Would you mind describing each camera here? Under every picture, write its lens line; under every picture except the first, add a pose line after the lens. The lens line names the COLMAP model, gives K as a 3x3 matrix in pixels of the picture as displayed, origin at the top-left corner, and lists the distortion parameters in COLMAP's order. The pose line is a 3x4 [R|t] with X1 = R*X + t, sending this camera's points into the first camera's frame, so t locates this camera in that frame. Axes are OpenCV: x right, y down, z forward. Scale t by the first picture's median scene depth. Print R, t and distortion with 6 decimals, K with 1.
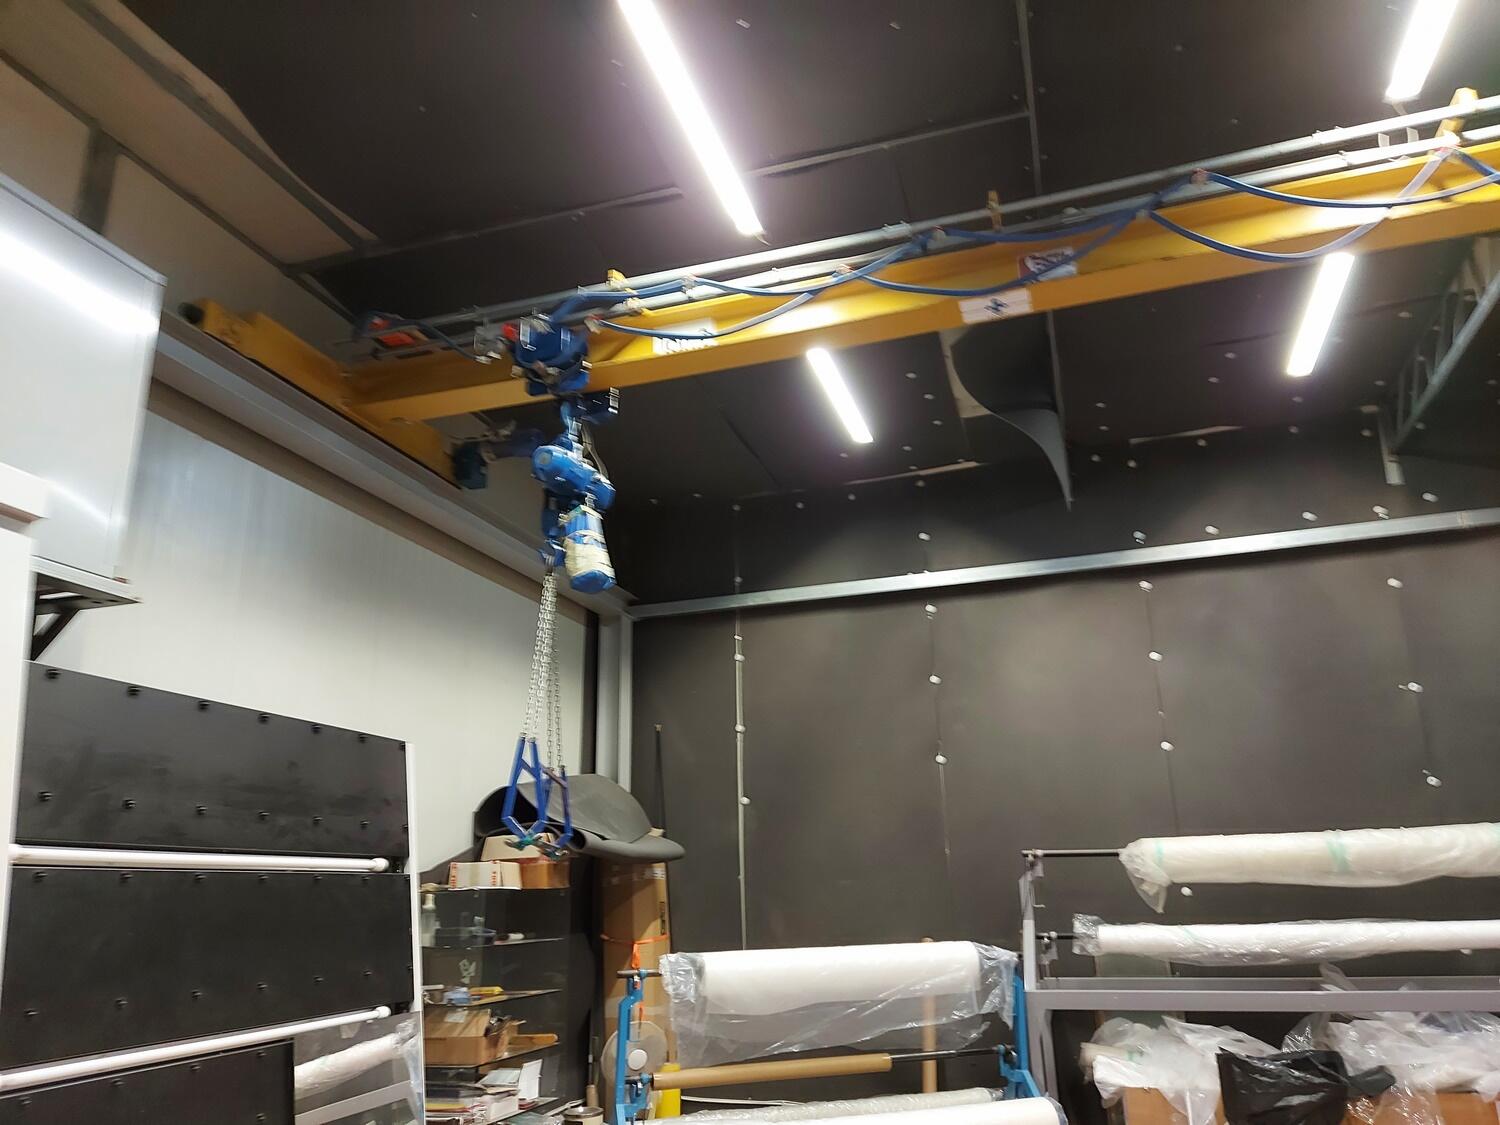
lens RADIAL K [[1051.6, 0, 752.8], [0, 1051.6, 571.3], [0, 0, 1]] dist [0.095673, -0.098212]
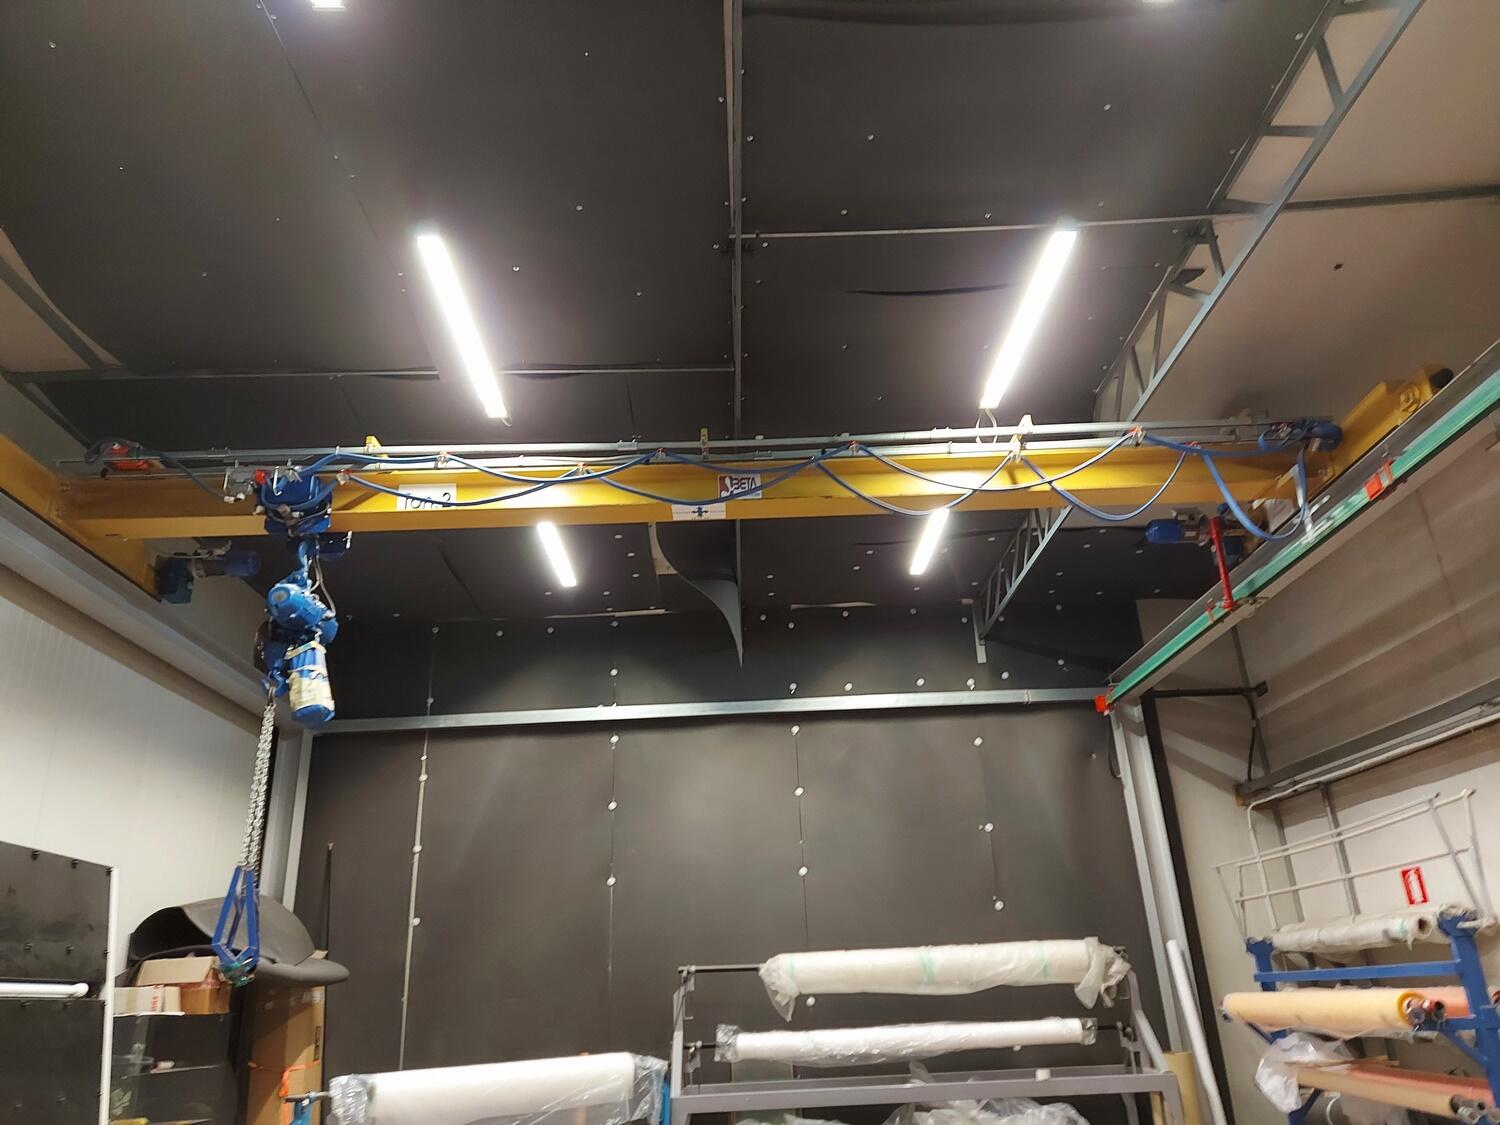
lens RADIAL K [[1089.8, 0, 726.4], [0, 1089.8, 565.0], [0, 0, 1]] dist [0.091886, -0.101075]
pose [[0.954836, 0.095548, 0.281352, -0.072753], [-0.069555, 0.992453, -0.100988, -0.049207], [-0.288878, 0.076857, 0.954276, -0.172258]]
